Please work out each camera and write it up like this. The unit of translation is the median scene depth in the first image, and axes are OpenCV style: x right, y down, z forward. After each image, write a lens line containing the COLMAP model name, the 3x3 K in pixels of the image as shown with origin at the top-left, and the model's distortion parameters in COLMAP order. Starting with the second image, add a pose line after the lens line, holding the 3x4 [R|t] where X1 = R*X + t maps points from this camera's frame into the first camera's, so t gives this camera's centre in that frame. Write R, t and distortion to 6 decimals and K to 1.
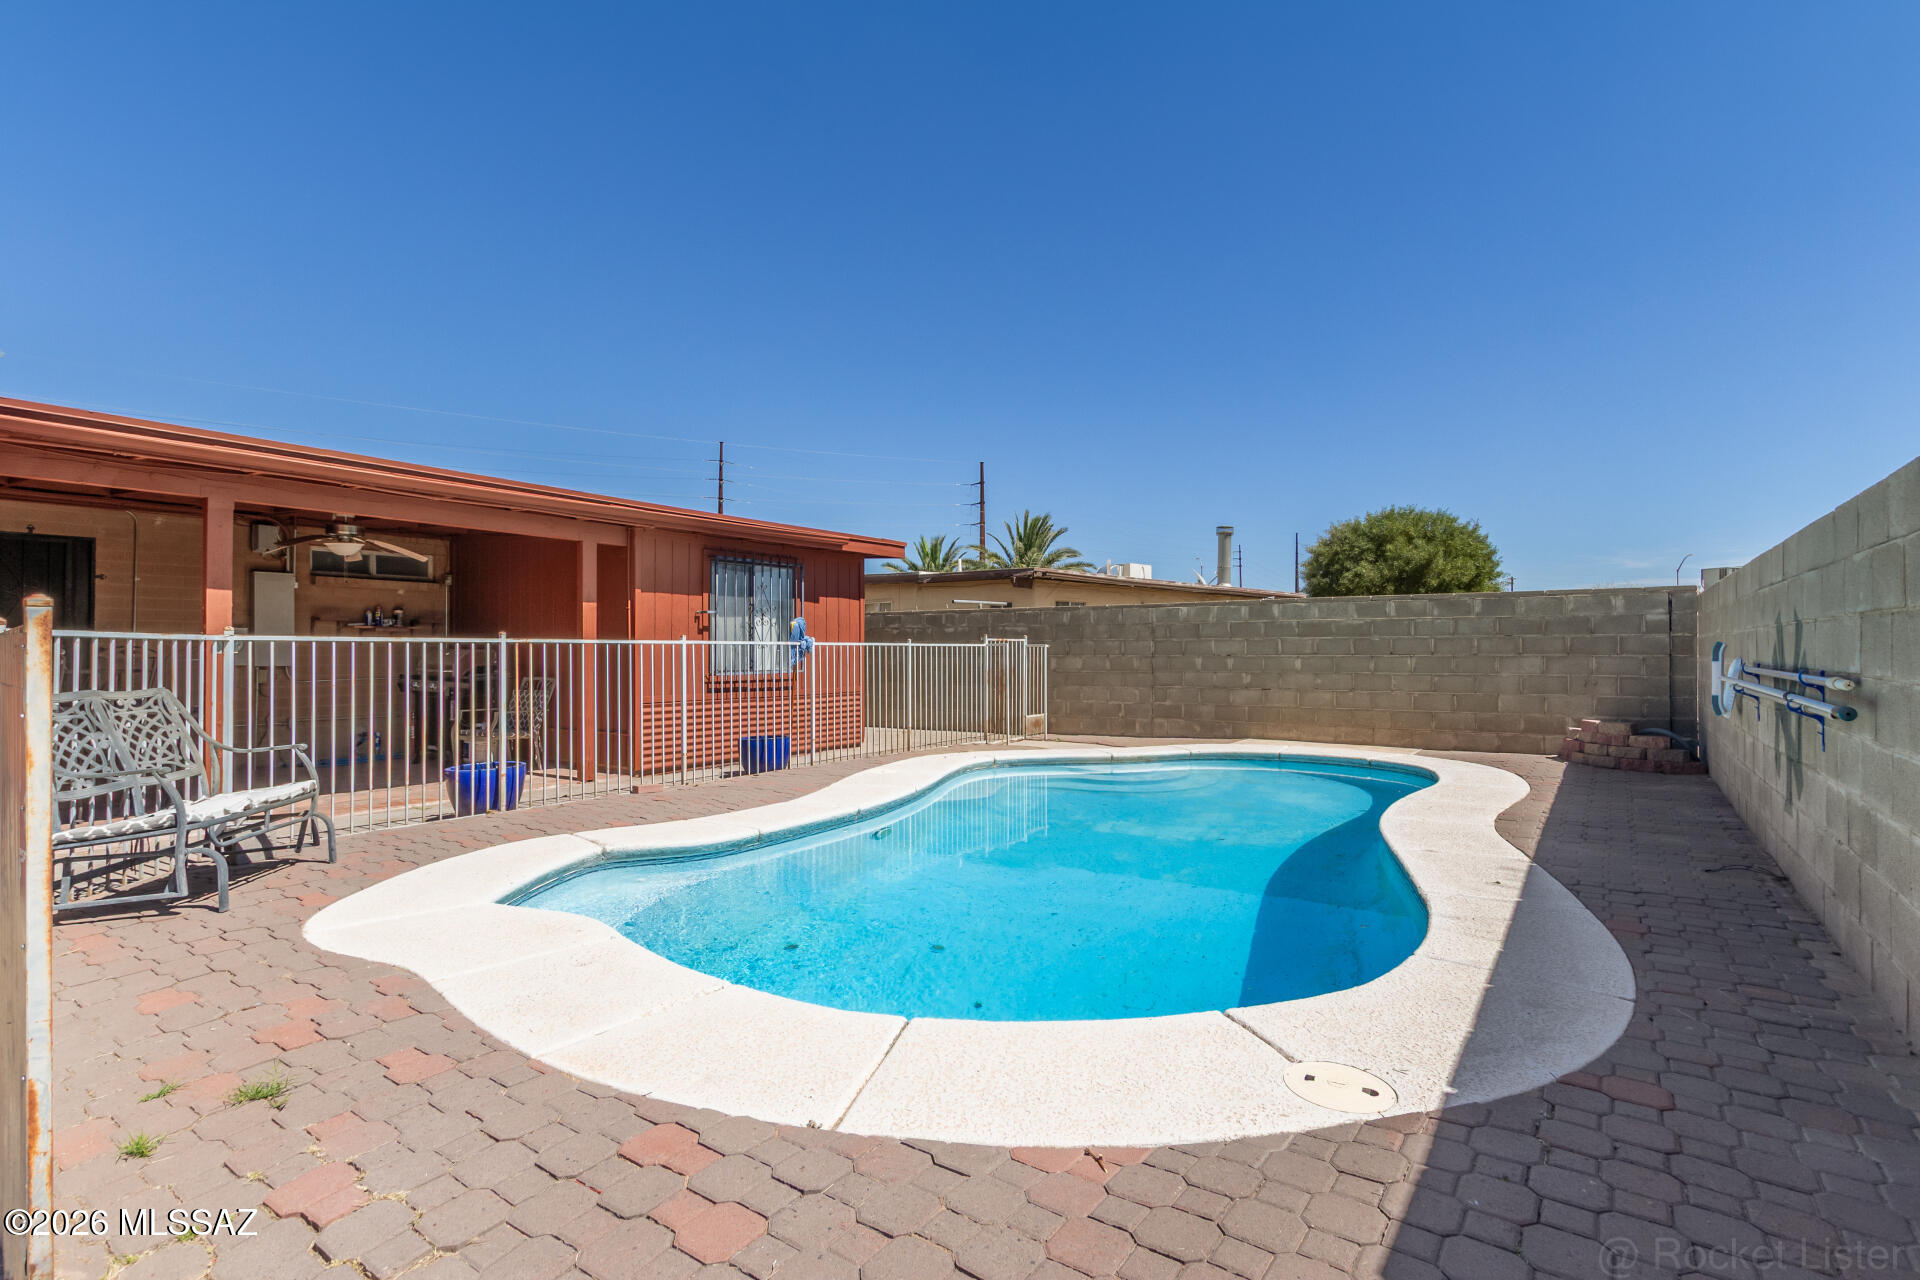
lens RADIAL K [[926.9, 0, 985.3], [0, 926.9, 647.3], [0, 0, 1]] dist [0.011053, -0.000330]
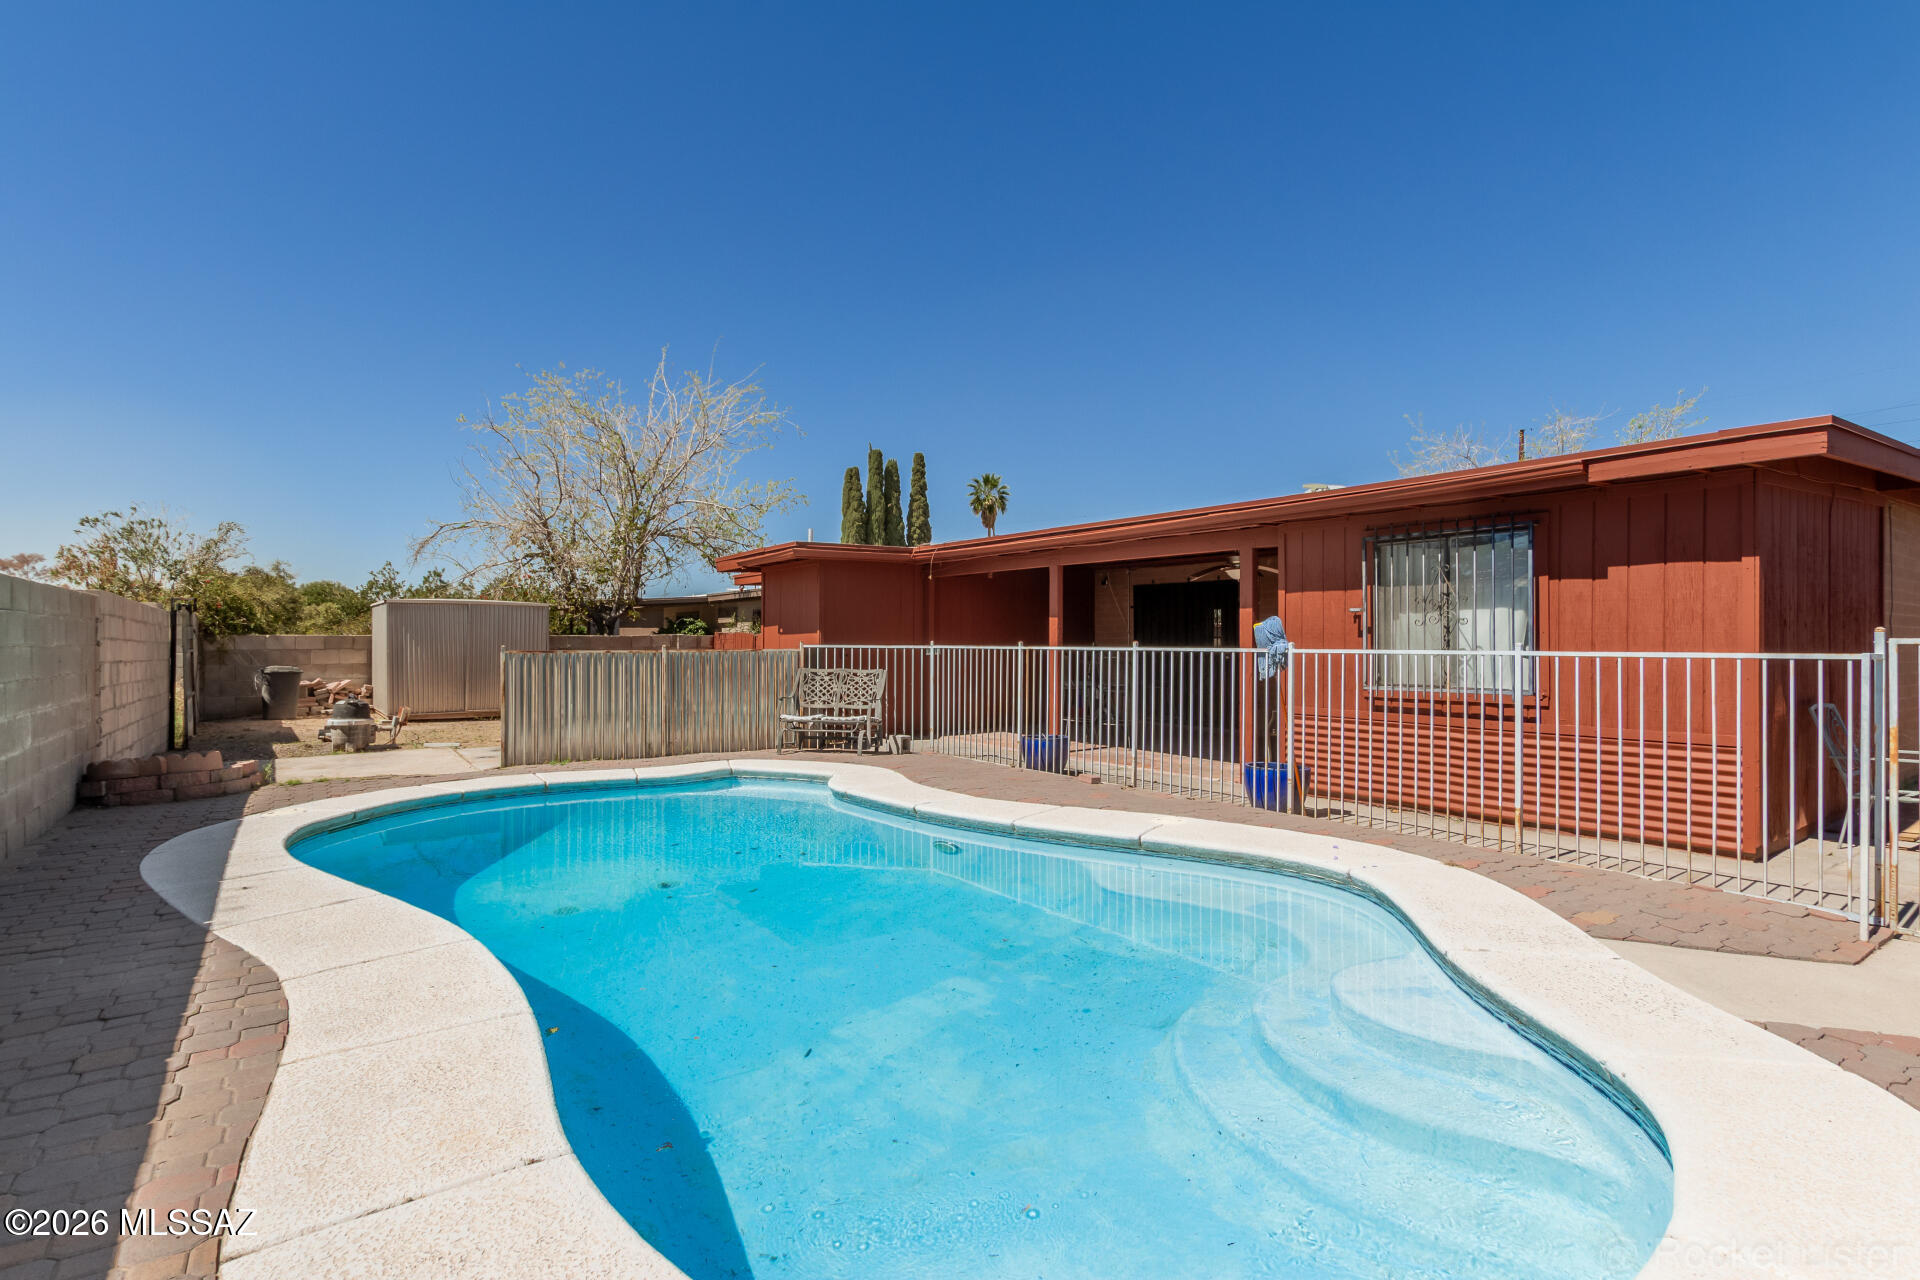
lens RADIAL K [[926.9, 0, 985.3], [0, 926.9, 647.3], [0, 0, 1]] dist [0.011053, -0.000330]
pose [[-0.329408, -0.012979, -0.944098, 0.722787], [-0.007812, 0.999909, -0.011020, 0.006293], [0.944155, 0.003745, -0.329480, 1.213408]]
